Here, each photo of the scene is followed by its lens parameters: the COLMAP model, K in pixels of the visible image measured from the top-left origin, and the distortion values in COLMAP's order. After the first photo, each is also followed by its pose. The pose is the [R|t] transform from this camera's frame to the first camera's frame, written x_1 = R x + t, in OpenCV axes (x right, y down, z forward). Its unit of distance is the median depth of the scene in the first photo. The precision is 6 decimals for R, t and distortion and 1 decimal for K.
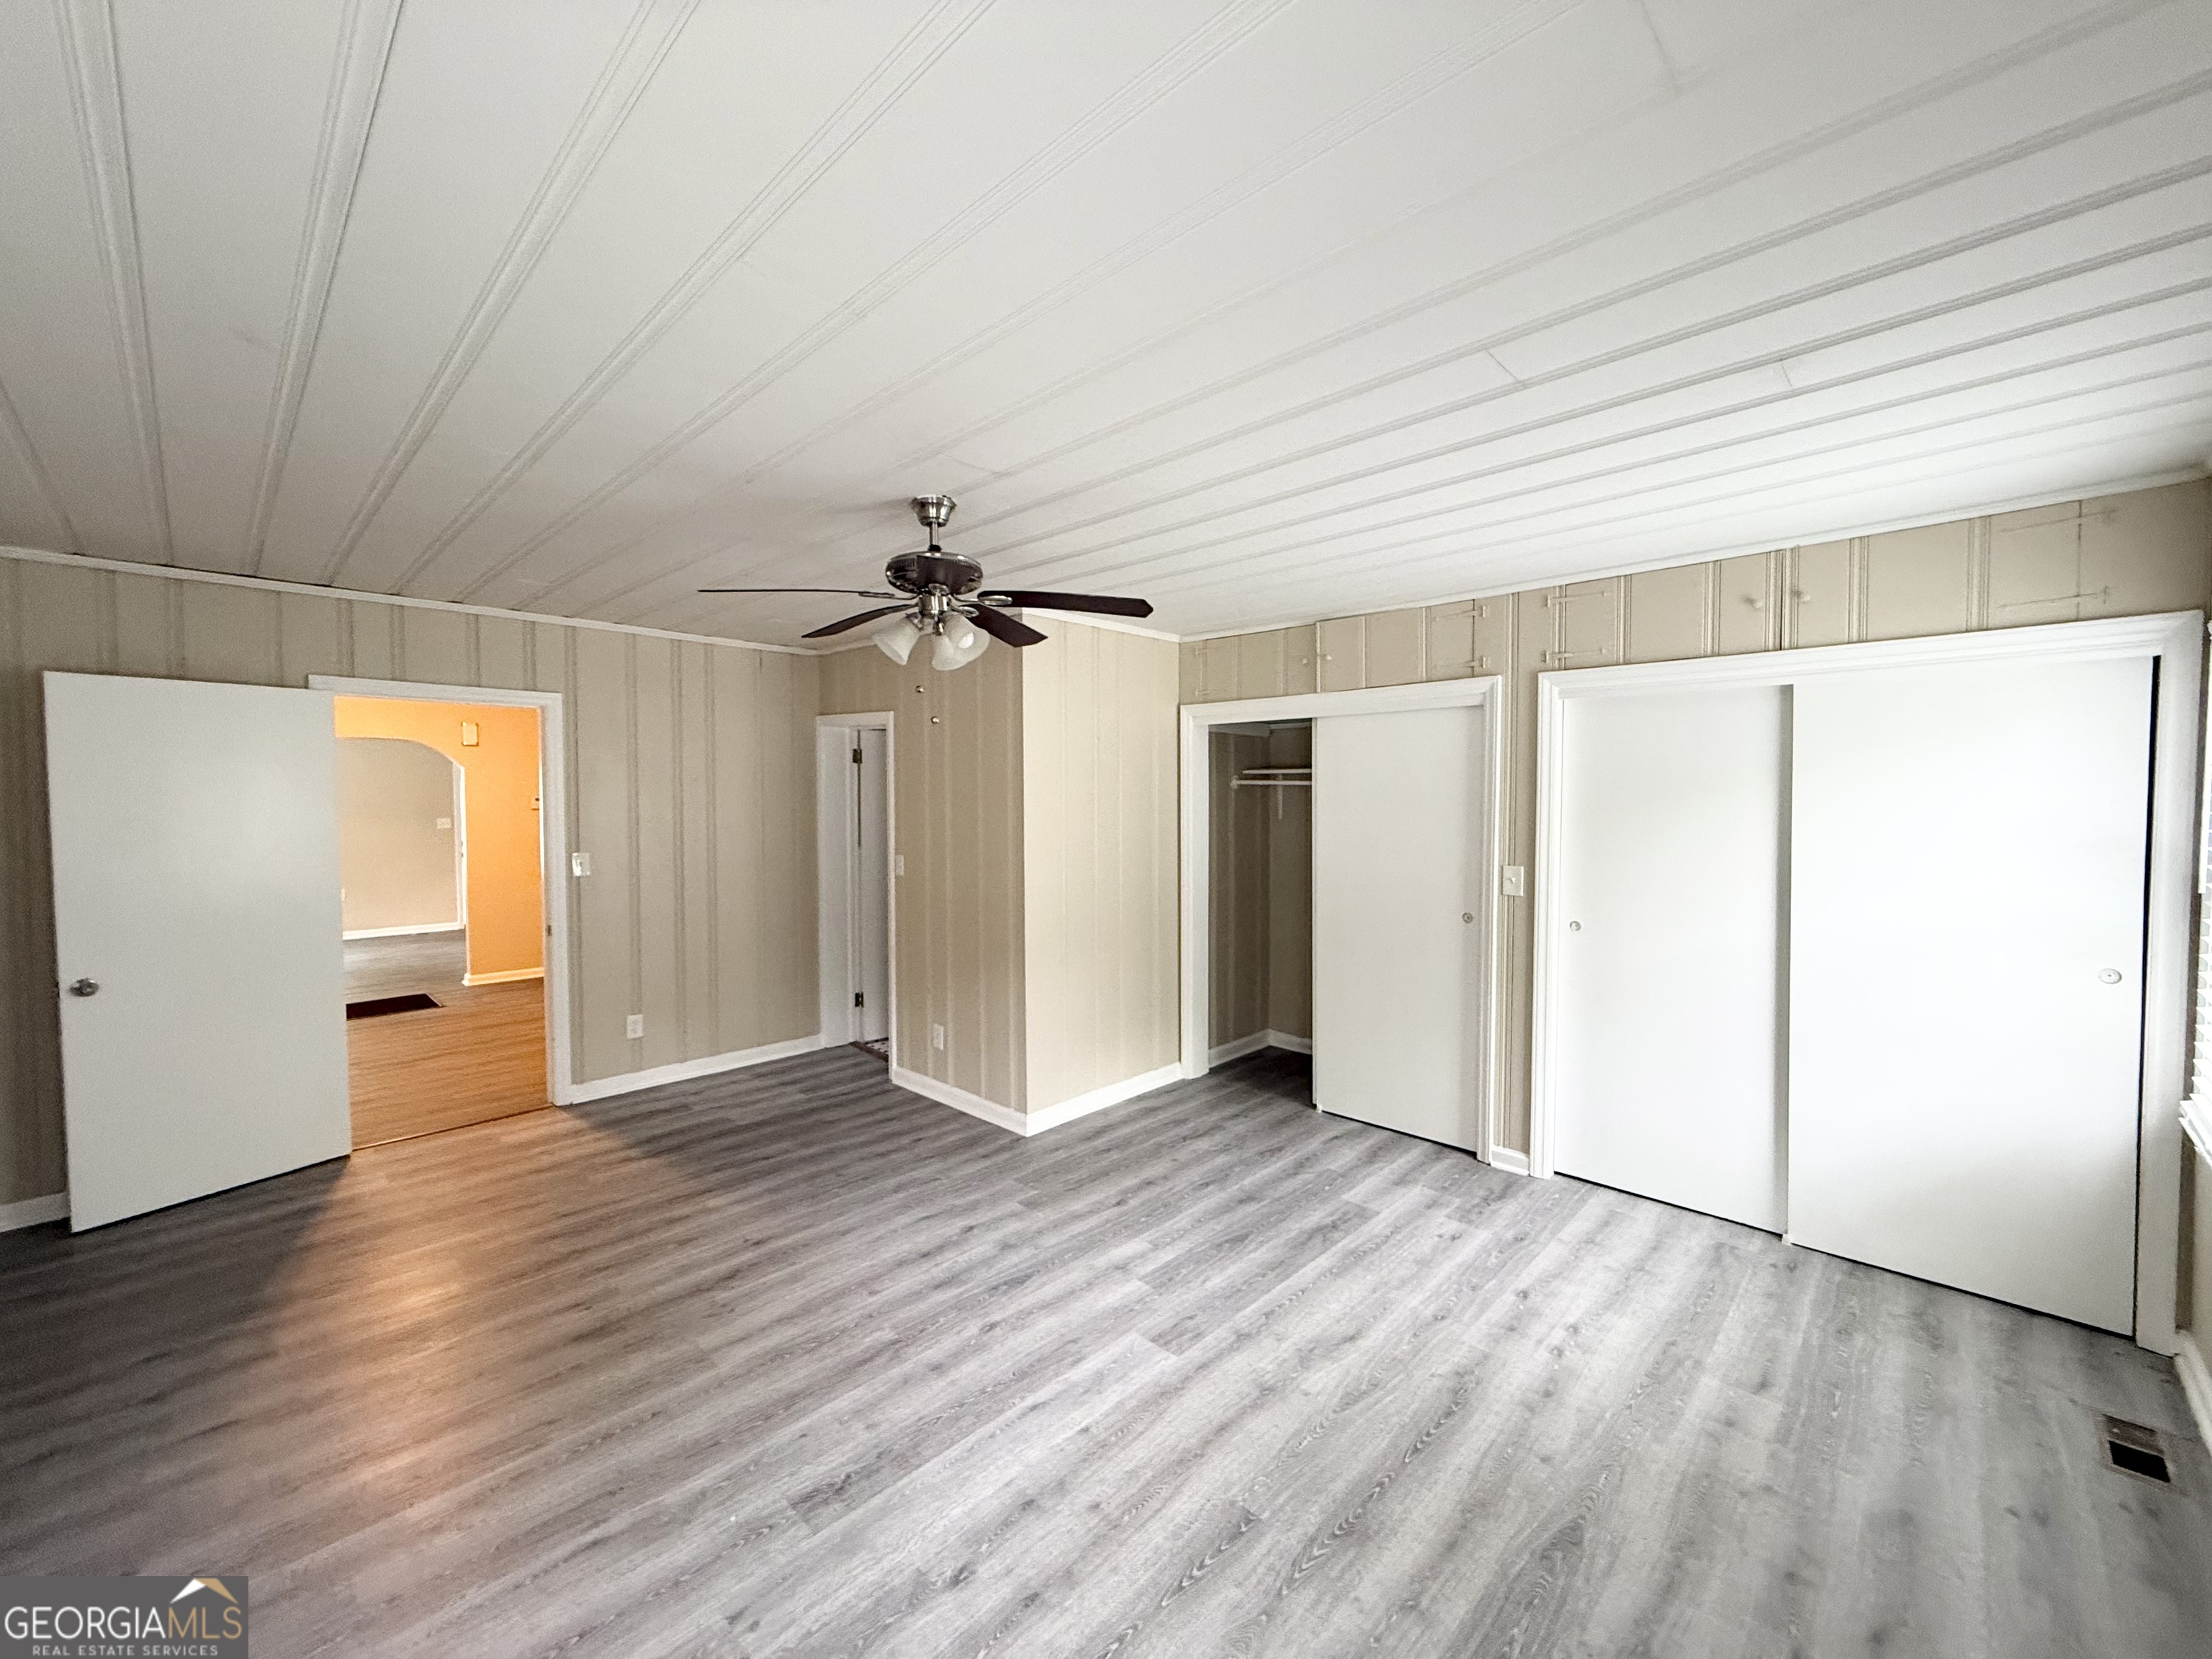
lens RADIAL K [[880.1, 0, 1100.1], [0, 880.1, 825.0], [0, 0, 1]] dist [-0.000015, 0.000294]
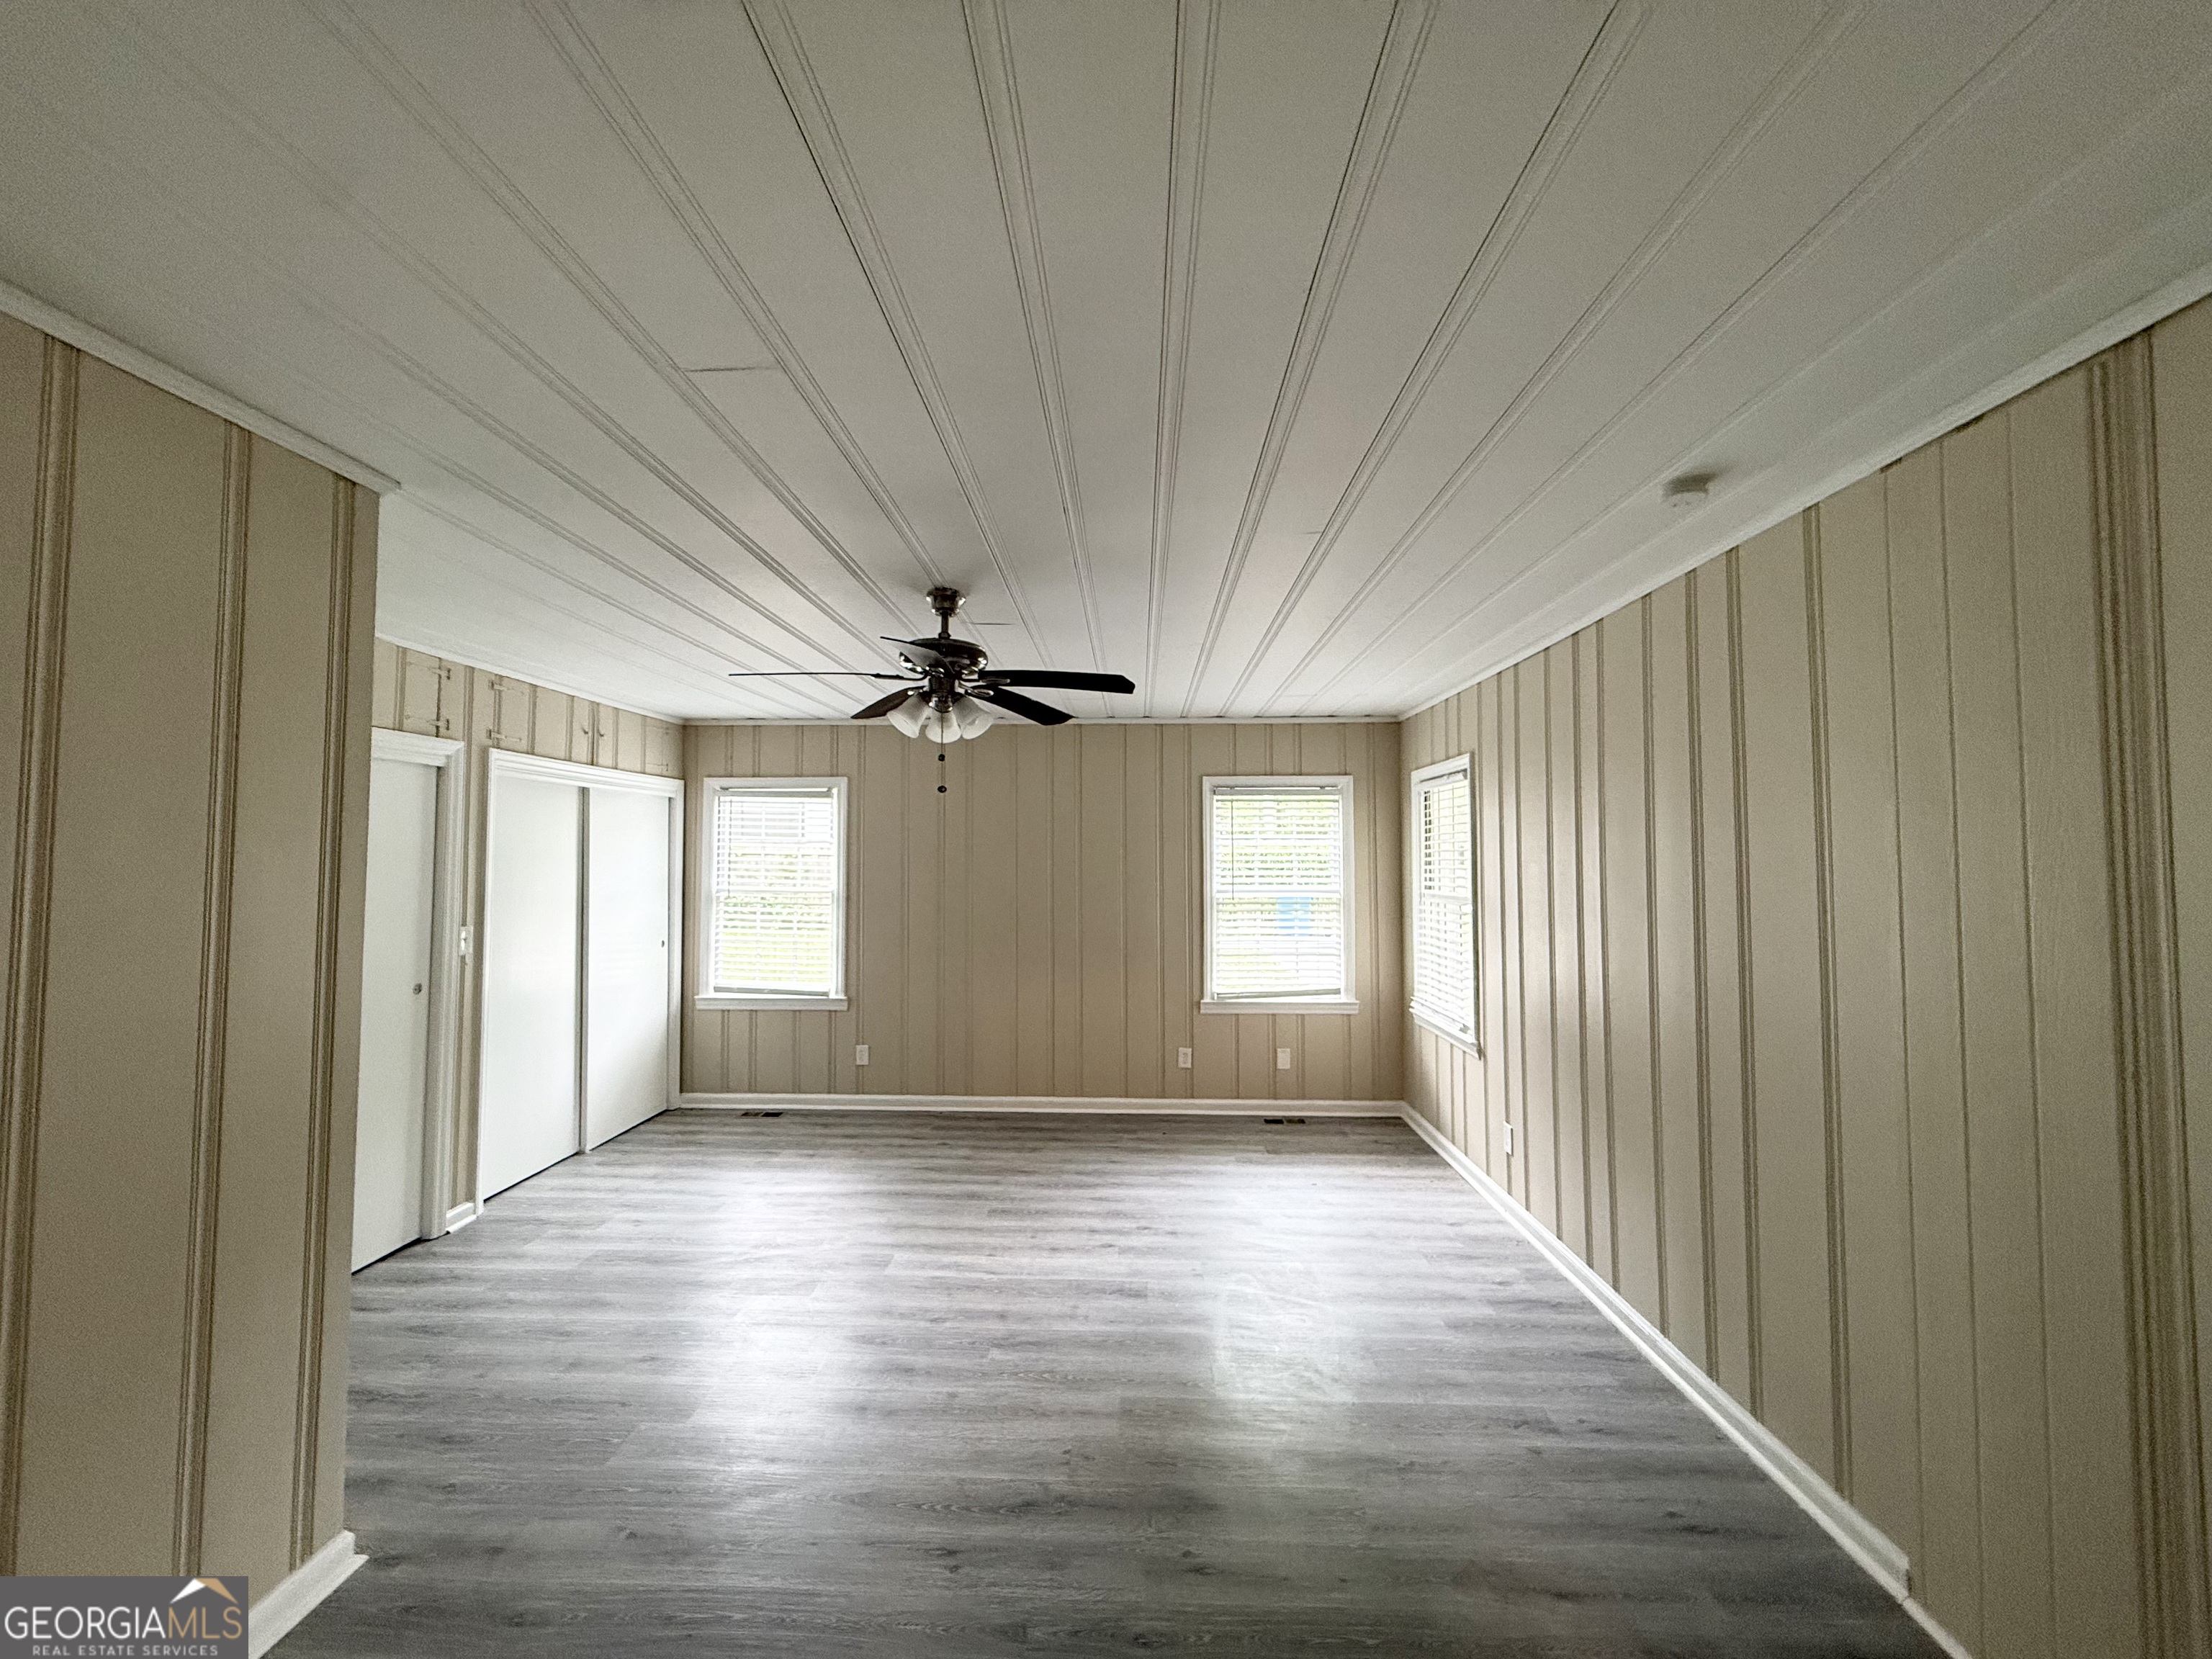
lens RADIAL K [[880.1, 0, 1100.1], [0, 880.1, 825.0], [0, 0, 1]] dist [-0.000015, 0.000294]
pose [[-0.669347, 0.030561, 0.742321, -1.012741], [0.023128, 0.999526, -0.020295, -0.043581], [-0.742590, 0.003584, -0.669736, 1.427026]]
